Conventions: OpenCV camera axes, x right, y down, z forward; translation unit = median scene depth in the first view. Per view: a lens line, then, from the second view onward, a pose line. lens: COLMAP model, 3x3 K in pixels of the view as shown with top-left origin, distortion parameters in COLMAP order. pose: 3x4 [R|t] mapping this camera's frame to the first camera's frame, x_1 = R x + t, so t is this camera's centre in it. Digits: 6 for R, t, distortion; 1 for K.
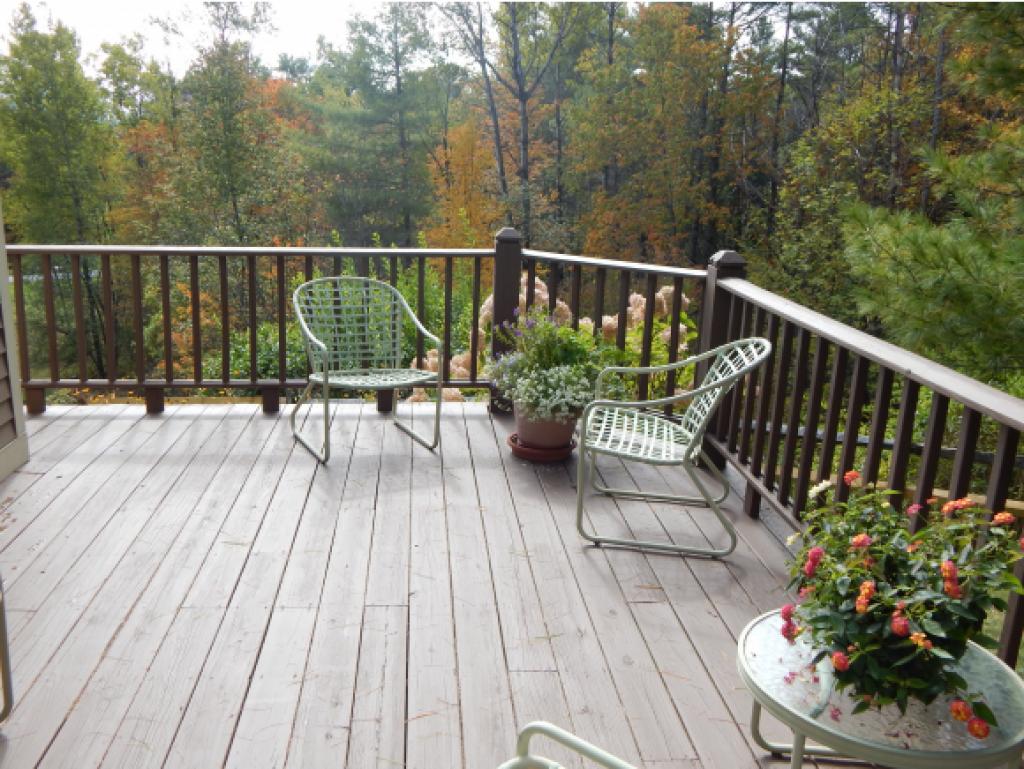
lens RADIAL K [[935.8, 0, 528.0], [0, 935.8, 381.4], [0, 0, 1]] dist [-0.006179, -0.006988]
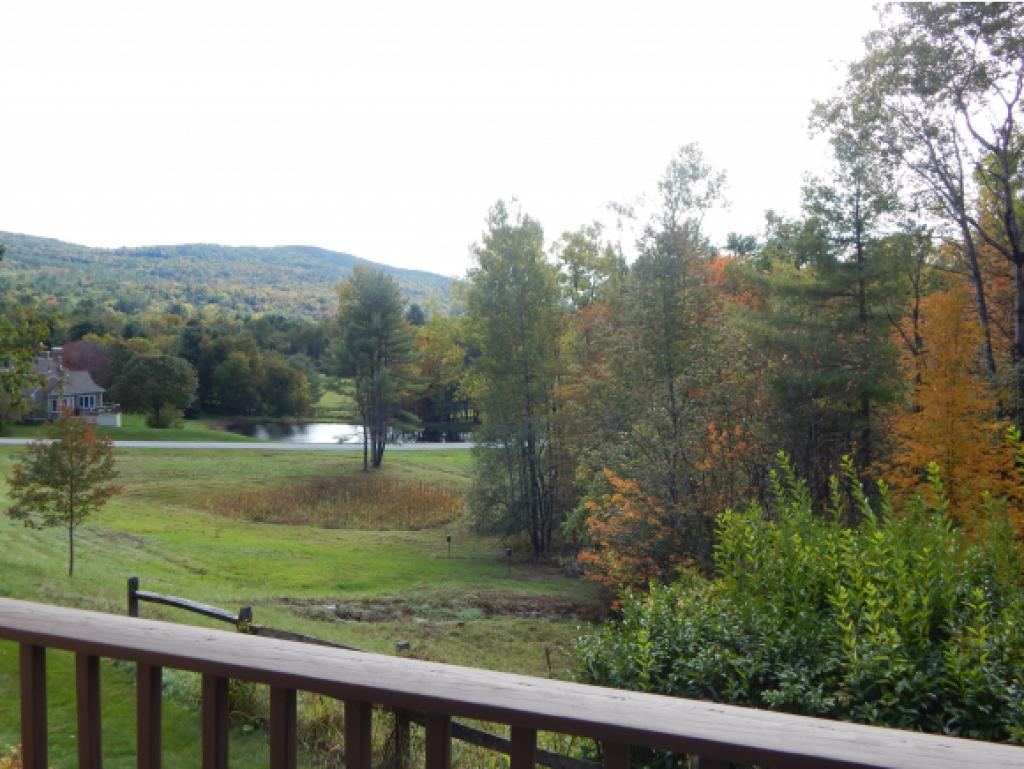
lens RADIAL K [[935.8, 0, 528.0], [0, 935.8, 381.4], [0, 0, 1]] dist [-0.006179, -0.006988]
pose [[0.896017, 0.005734, -0.443983, -0.025288], [-0.086121, 0.983172, -0.161106, -0.028776], [0.435588, 0.182590, 0.881433, 0.107958]]
